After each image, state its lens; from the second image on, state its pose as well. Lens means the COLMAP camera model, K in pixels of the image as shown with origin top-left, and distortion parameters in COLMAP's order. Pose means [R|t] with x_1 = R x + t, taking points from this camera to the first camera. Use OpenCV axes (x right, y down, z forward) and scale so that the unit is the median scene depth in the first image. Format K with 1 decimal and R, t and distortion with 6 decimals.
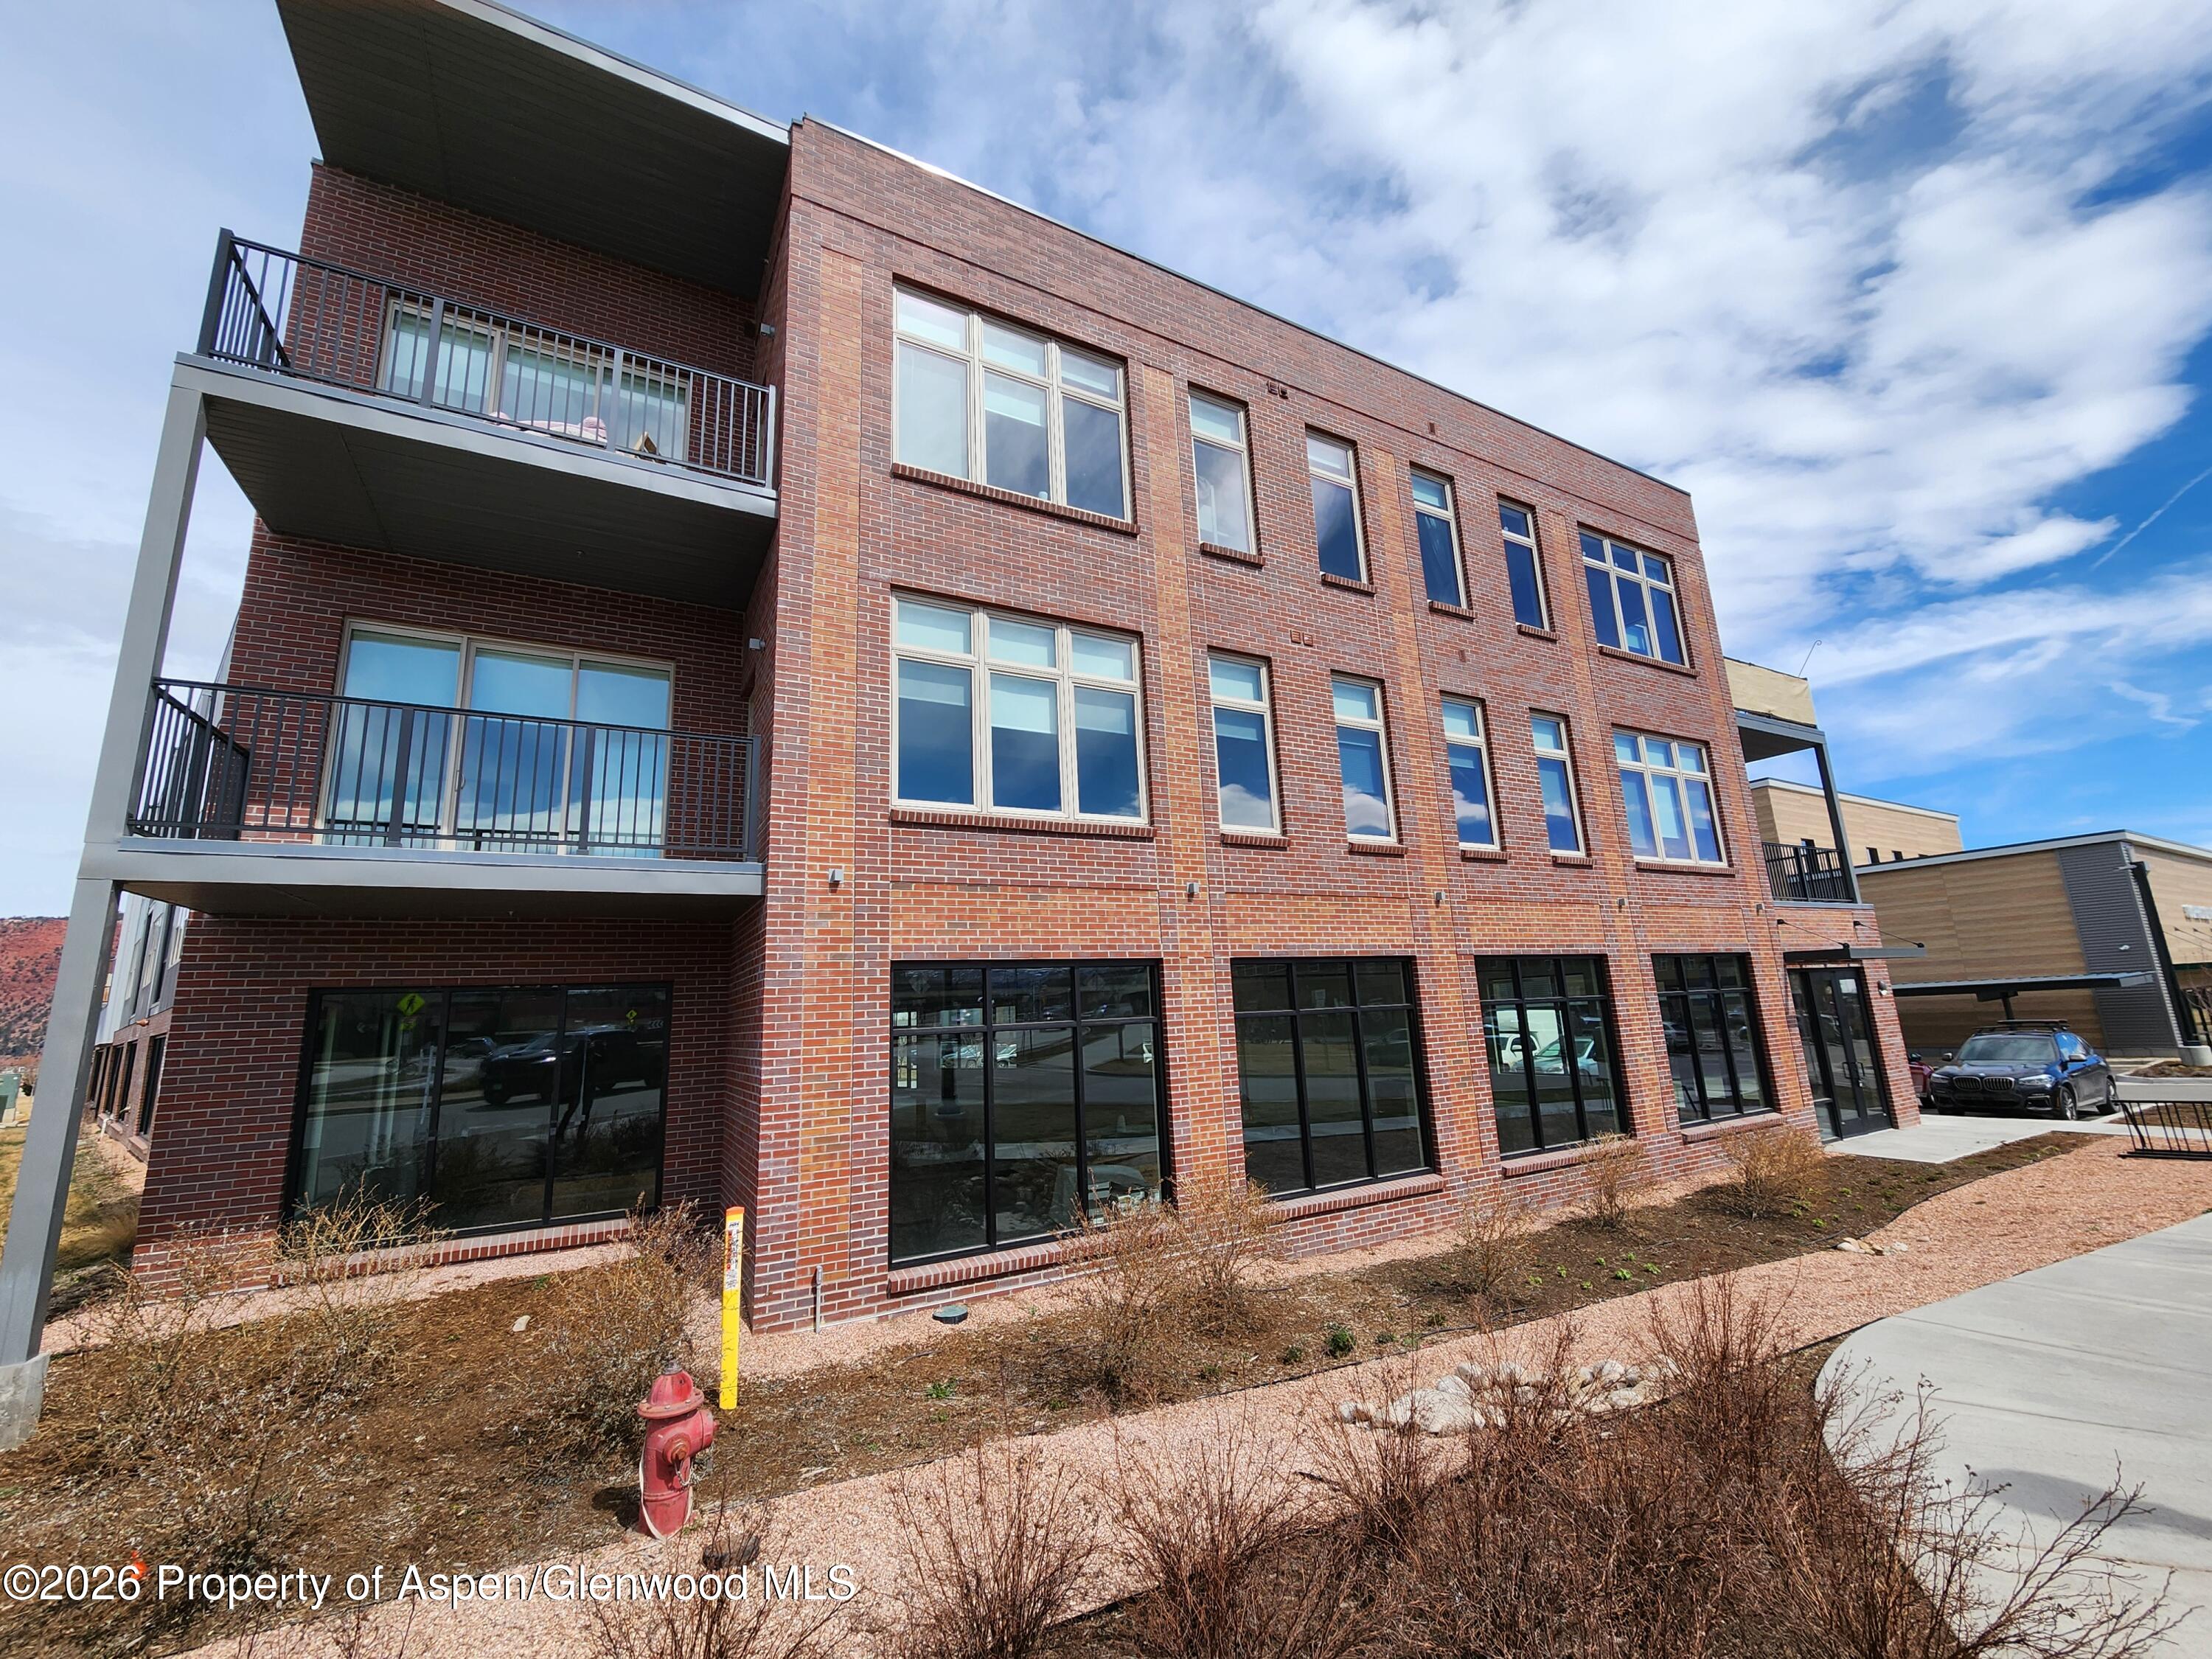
lens RADIAL K [[911.0, 0, 1106.0], [0, 911.0, 829.5], [0, 0, 1]] dist [0.000184, -0.000015]
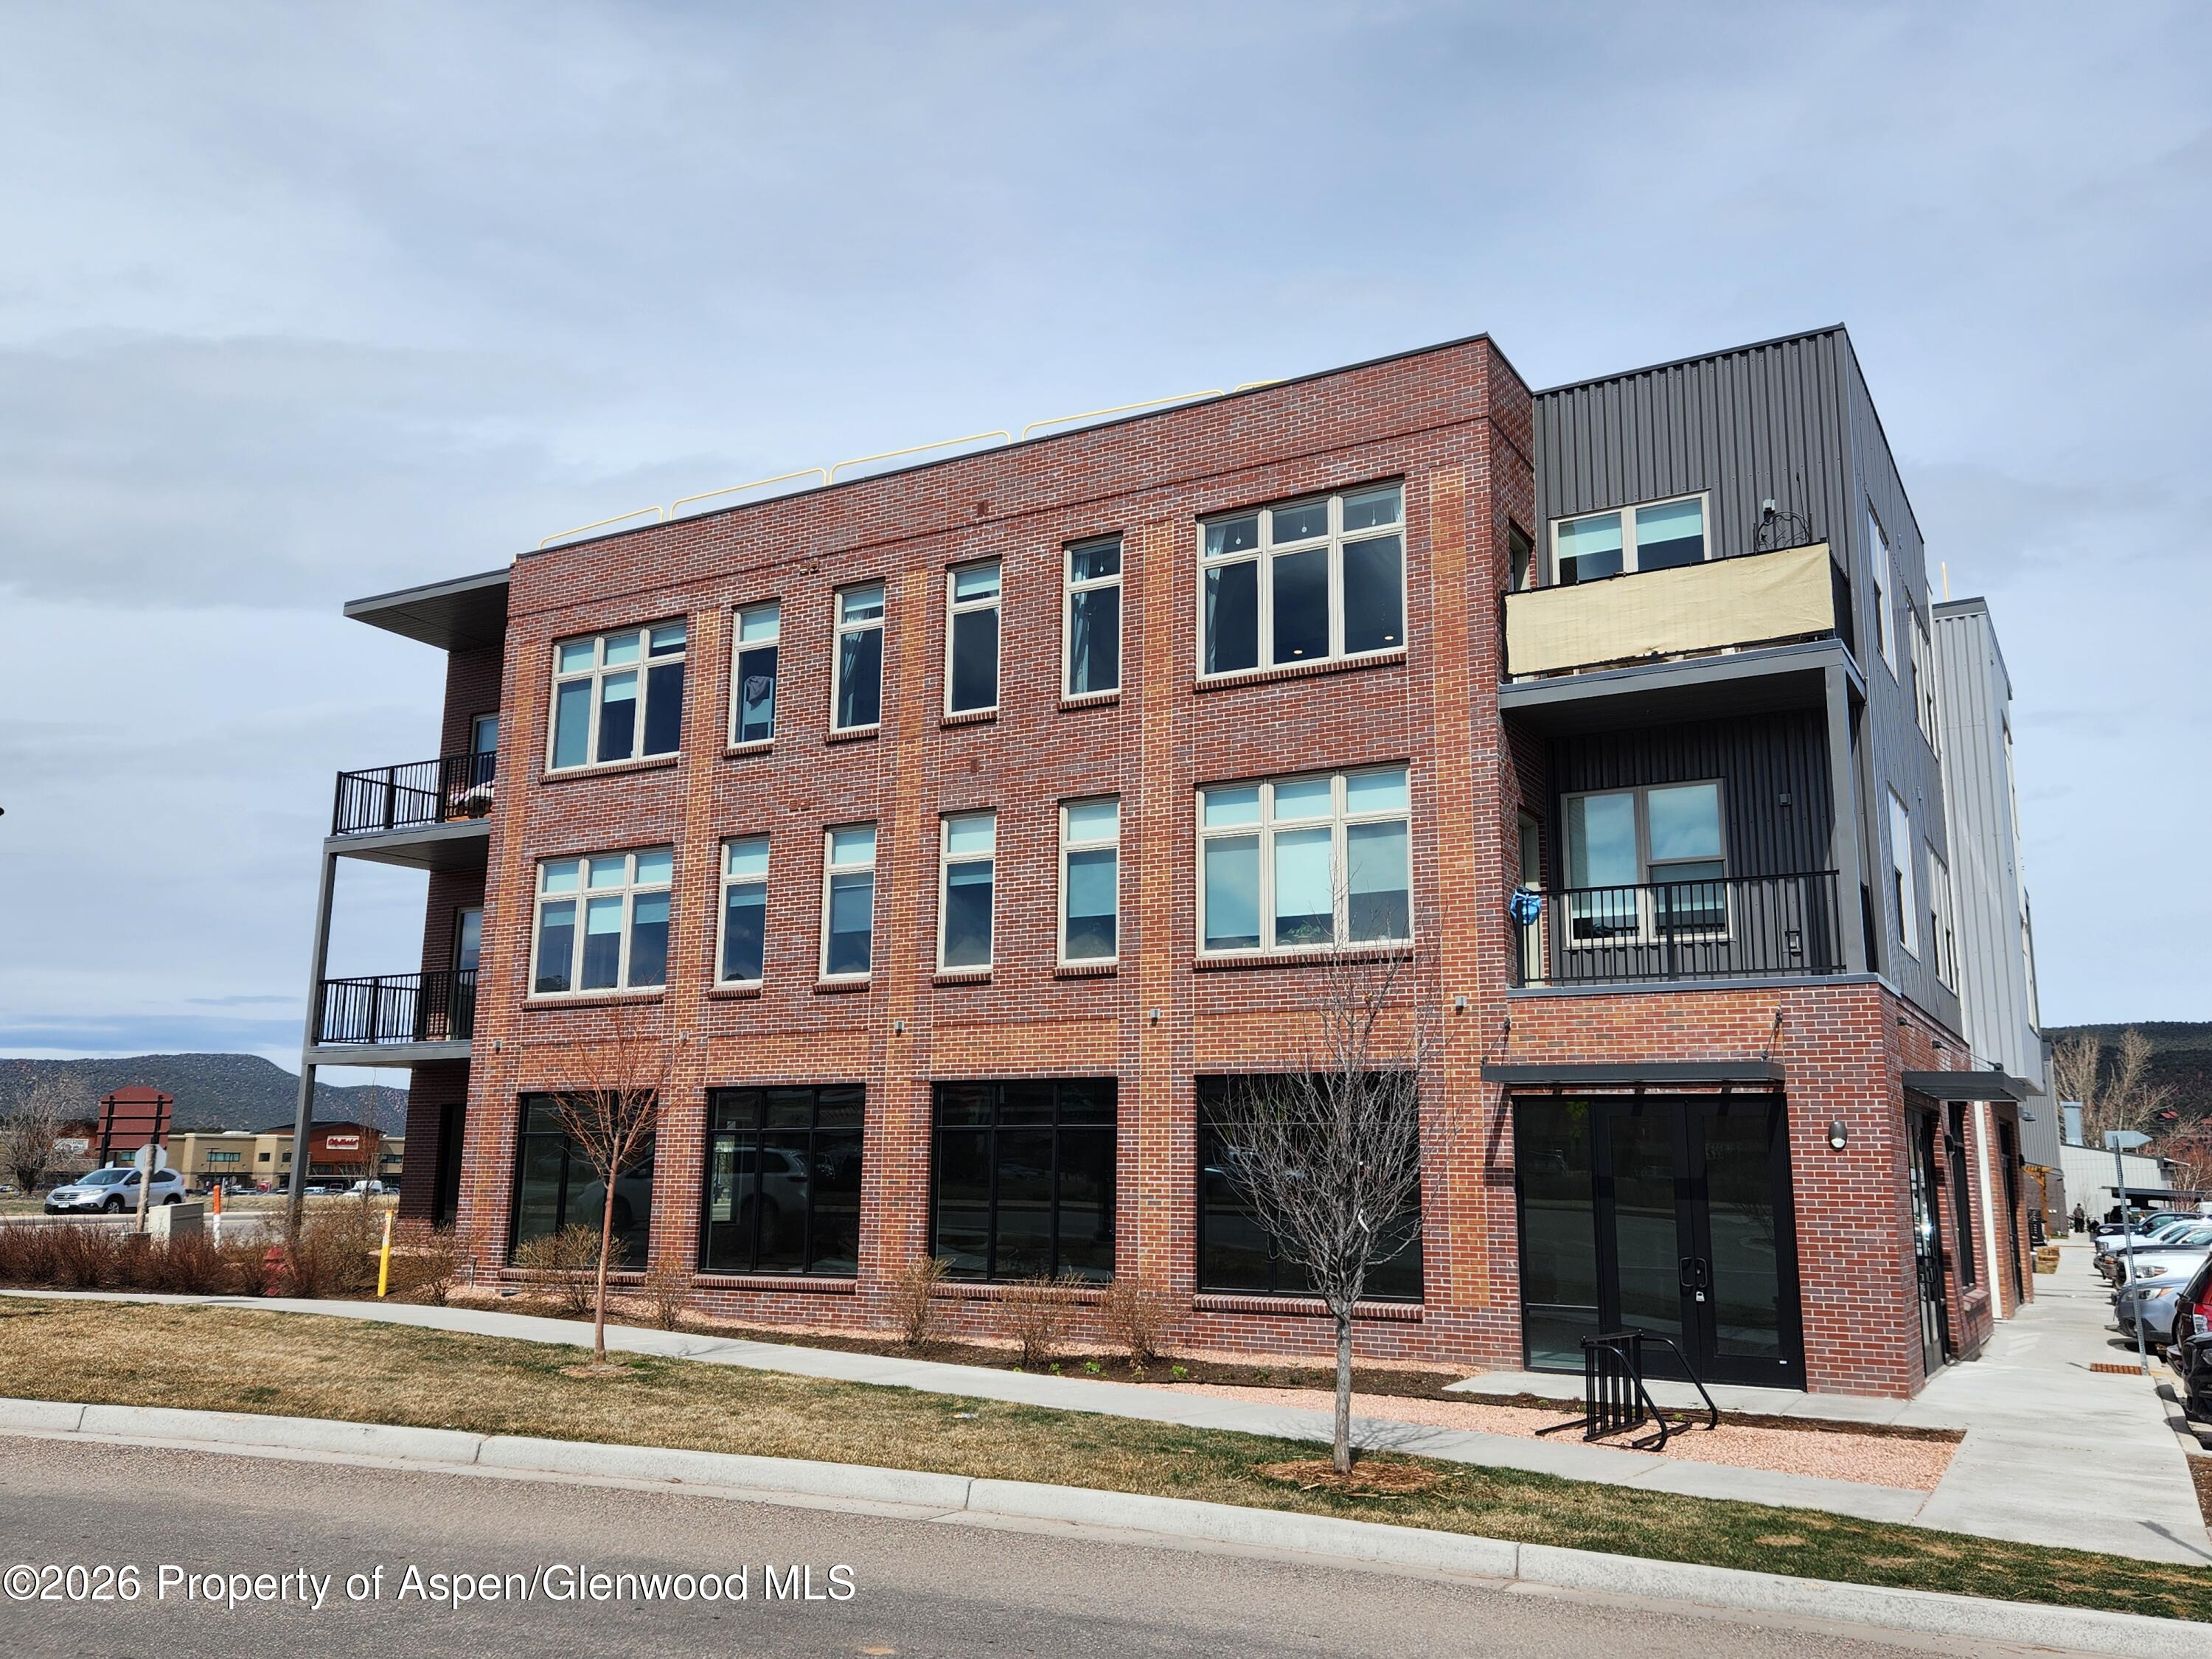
lens RADIAL K [[1815.8, 0, 1106.0], [0, 1815.8, 829.5], [0, 0, 1]] dist [0.058546, -0.000817]
pose [[0.509398, -0.116724, -0.852578, 2.759484], [0.141896, 0.988589, -0.050565, -0.011797], [0.848752, -0.095220, 0.520148, 0.166196]]
